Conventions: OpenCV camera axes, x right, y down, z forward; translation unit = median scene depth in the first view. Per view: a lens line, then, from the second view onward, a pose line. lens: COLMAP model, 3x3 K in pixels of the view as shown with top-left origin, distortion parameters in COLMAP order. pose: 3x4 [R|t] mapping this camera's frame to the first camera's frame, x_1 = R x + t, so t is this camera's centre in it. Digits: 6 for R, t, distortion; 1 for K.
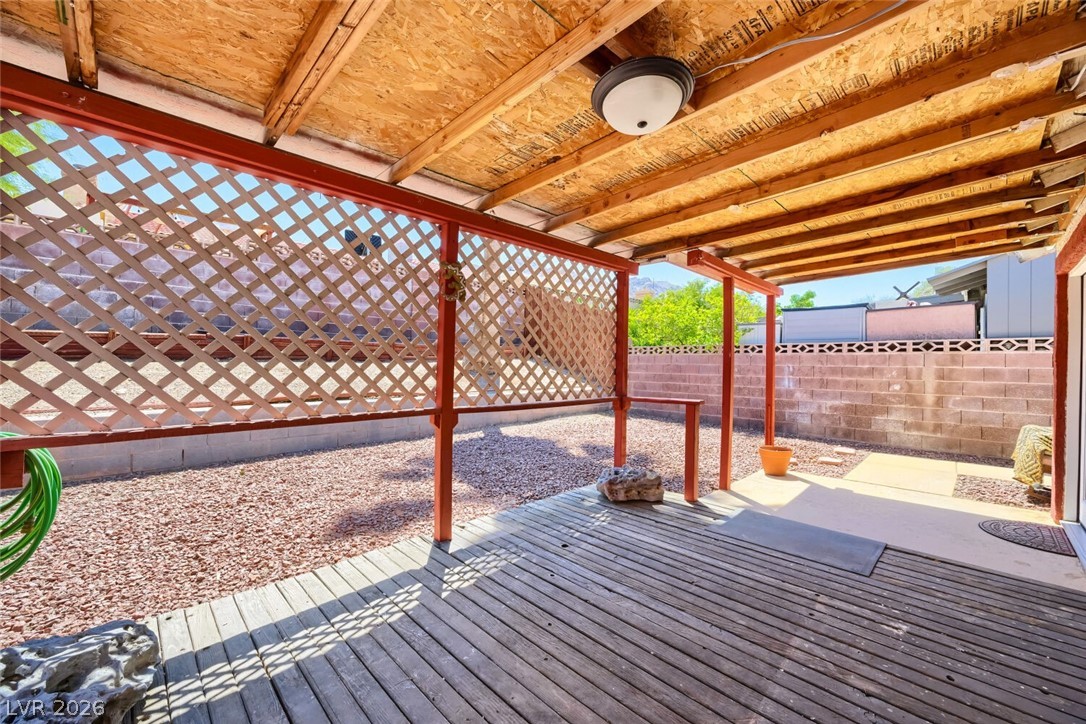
lens RADIAL K [[427.9, 0, 543.0], [0, 427.9, 362.0], [0, 0, 1]] dist [-0.000940, -0.000062]
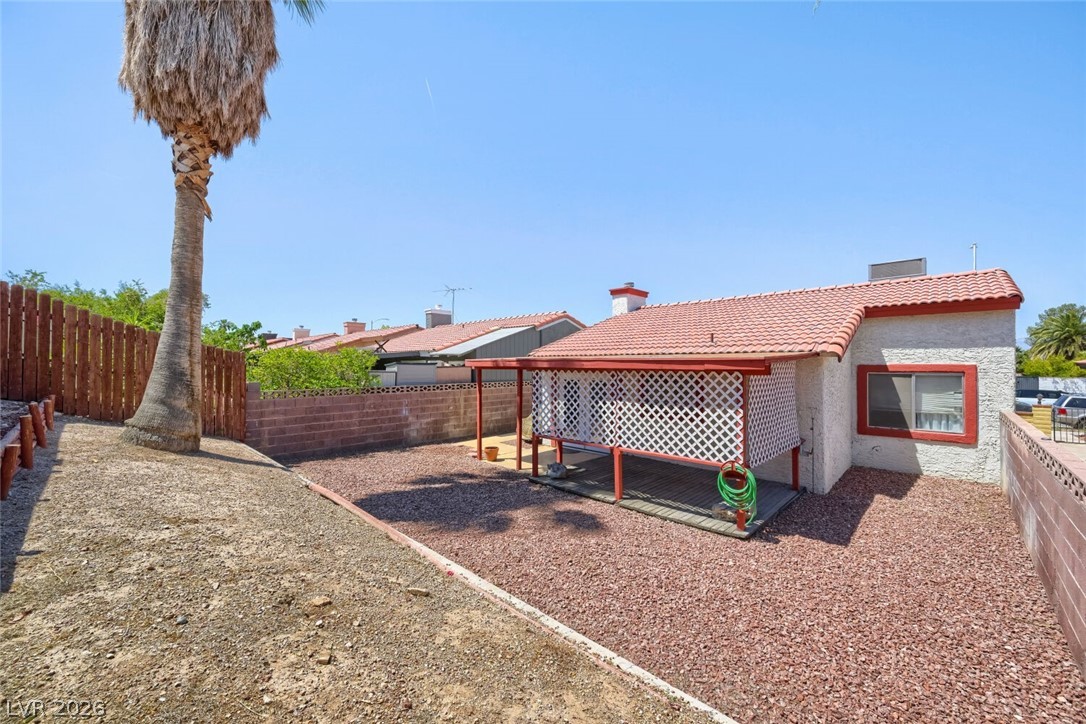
lens RADIAL K [[427.9, 0, 543.0], [0, 427.9, 362.0], [0, 0, 1]] dist [-0.000940, -0.000062]
pose [[-0.036241, -0.005597, 0.999327, -1.062127], [-0.002206, 0.999982, 0.005521, -0.150789], [-0.999341, -0.002004, -0.036252, 0.608320]]
